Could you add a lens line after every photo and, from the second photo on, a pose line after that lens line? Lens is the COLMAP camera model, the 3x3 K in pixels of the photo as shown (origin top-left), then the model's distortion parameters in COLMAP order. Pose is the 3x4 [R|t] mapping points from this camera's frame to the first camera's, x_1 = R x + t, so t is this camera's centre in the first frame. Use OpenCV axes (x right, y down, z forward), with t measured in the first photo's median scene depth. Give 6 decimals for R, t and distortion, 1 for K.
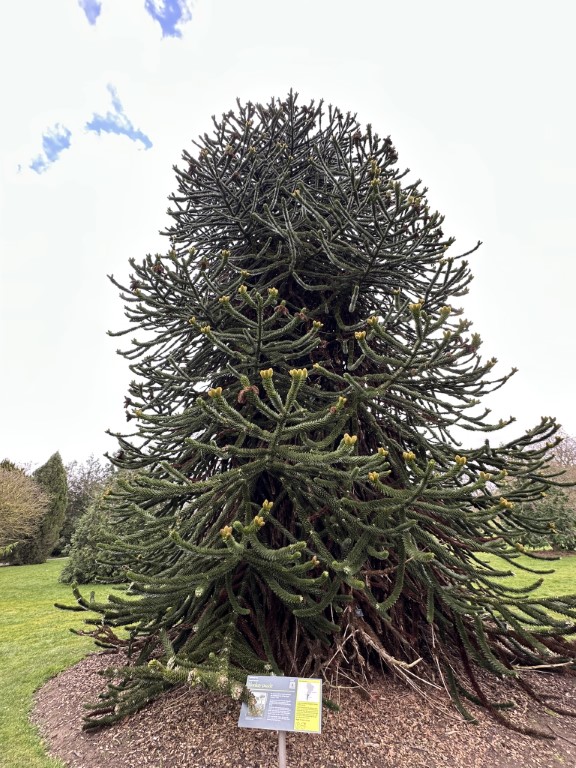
lens RADIAL K [[305.2, 0, 288.0], [0, 305.2, 384.0], [0, 0, 1]] dist [0.000638, 0.000147]
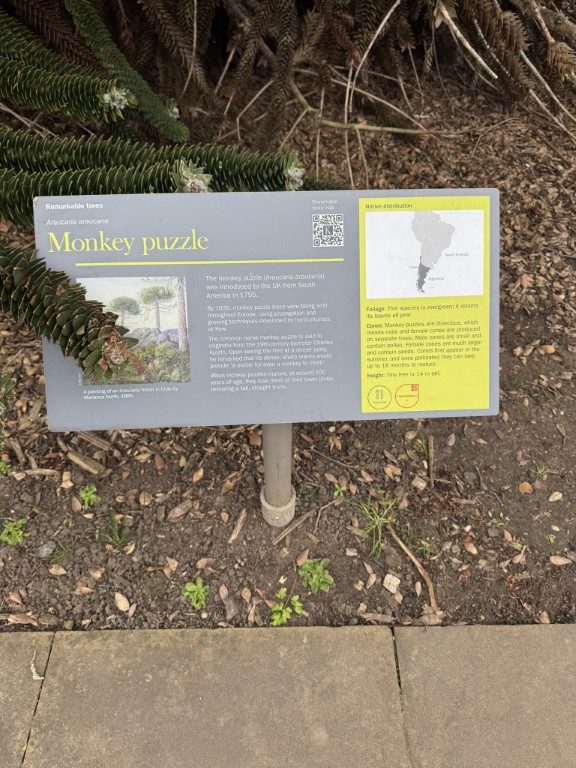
lens RADIAL K [[535.6, 0, 288.0], [0, 535.6, 384.0], [0, 0, 1]] dist [-0.002119, -0.001058]
pose [[0.958843, -0.184618, 0.215723, -0.084959], [-0.165924, 0.252210, 0.953341, 0.710269], [-0.230411, -0.949898, 0.211198, 0.841005]]
